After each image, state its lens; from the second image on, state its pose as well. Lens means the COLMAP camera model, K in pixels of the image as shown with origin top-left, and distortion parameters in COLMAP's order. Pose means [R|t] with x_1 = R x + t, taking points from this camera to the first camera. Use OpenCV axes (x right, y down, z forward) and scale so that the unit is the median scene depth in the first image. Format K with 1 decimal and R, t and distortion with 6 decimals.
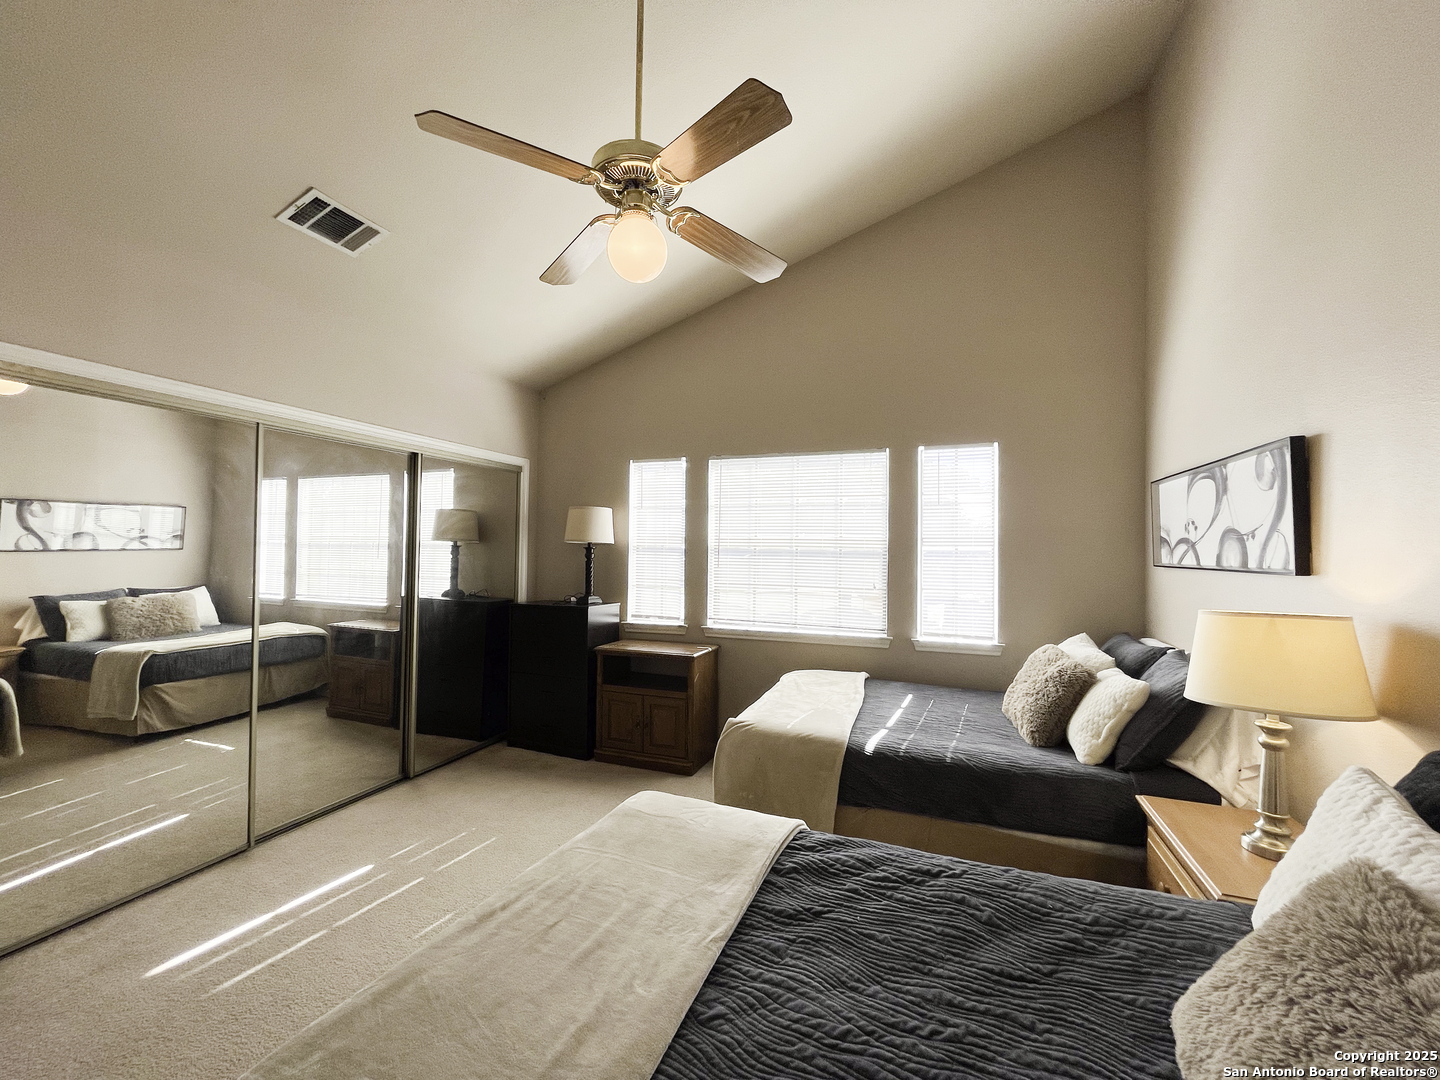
lens RADIAL K [[581.0, 0, 720.0], [0, 581.0, 540.0], [0, 0, 1]] dist [0.002203, -0.000088]
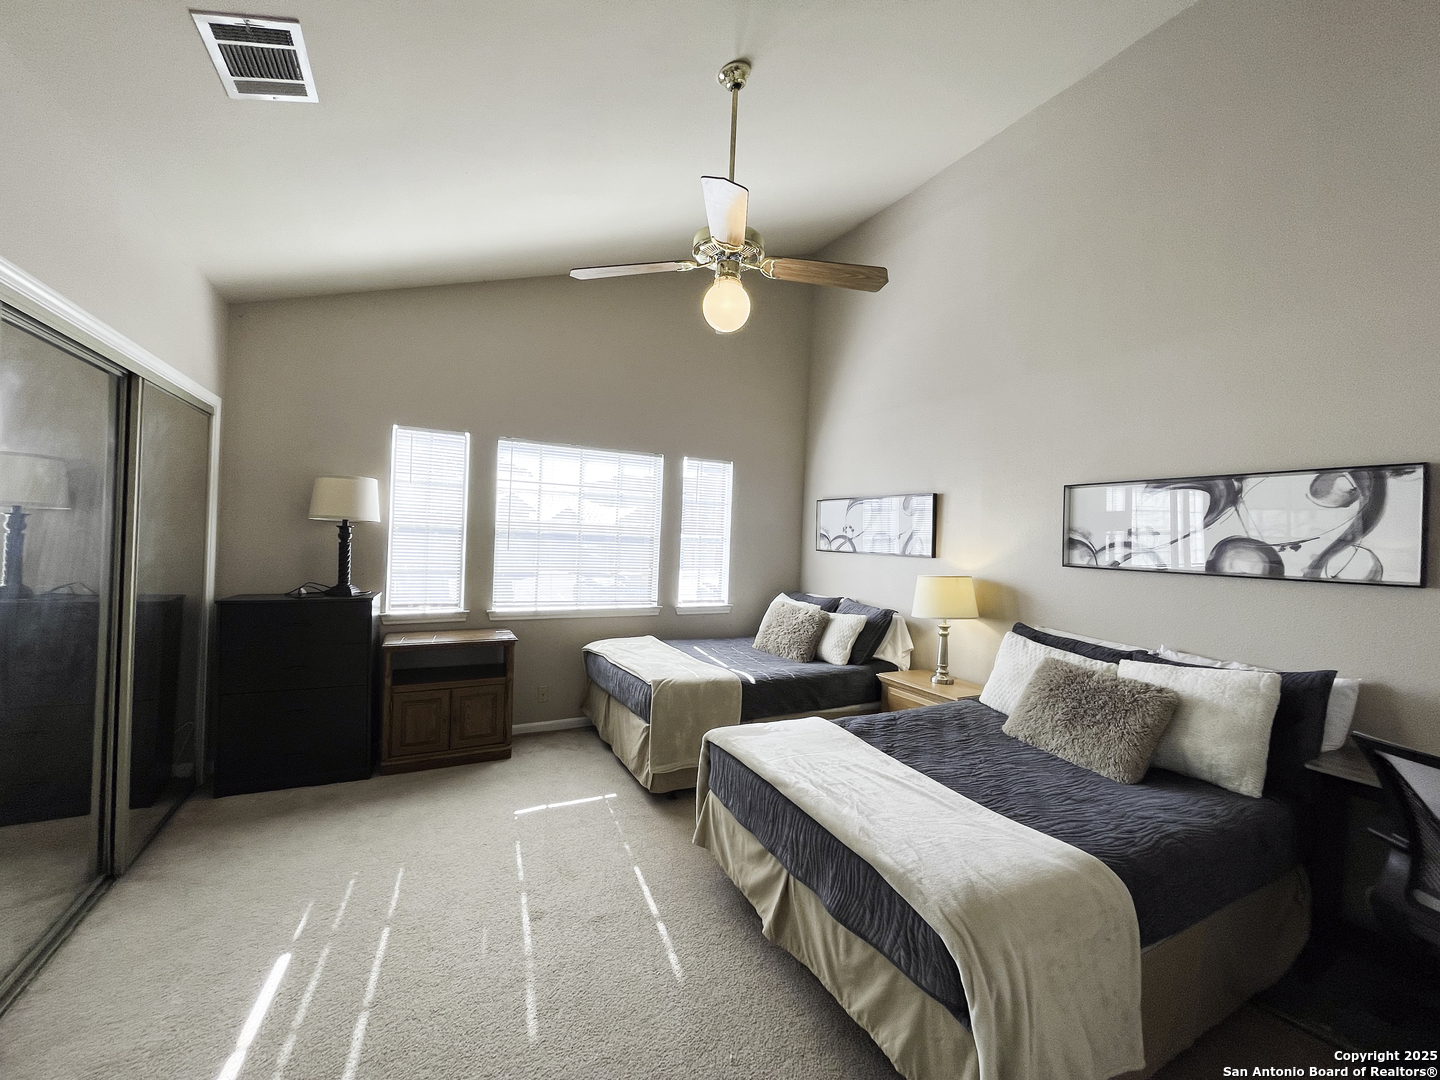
lens RADIAL K [[581.0, 0, 720.0], [0, 581.0, 540.0], [0, 0, 1]] dist [0.002203, -0.000088]
pose [[0.664070, 0.010824, 0.747592, -0.580512], [-0.044230, 0.998713, 0.024828, -0.012551], [-0.746361, -0.049553, 0.663694, 0.079253]]
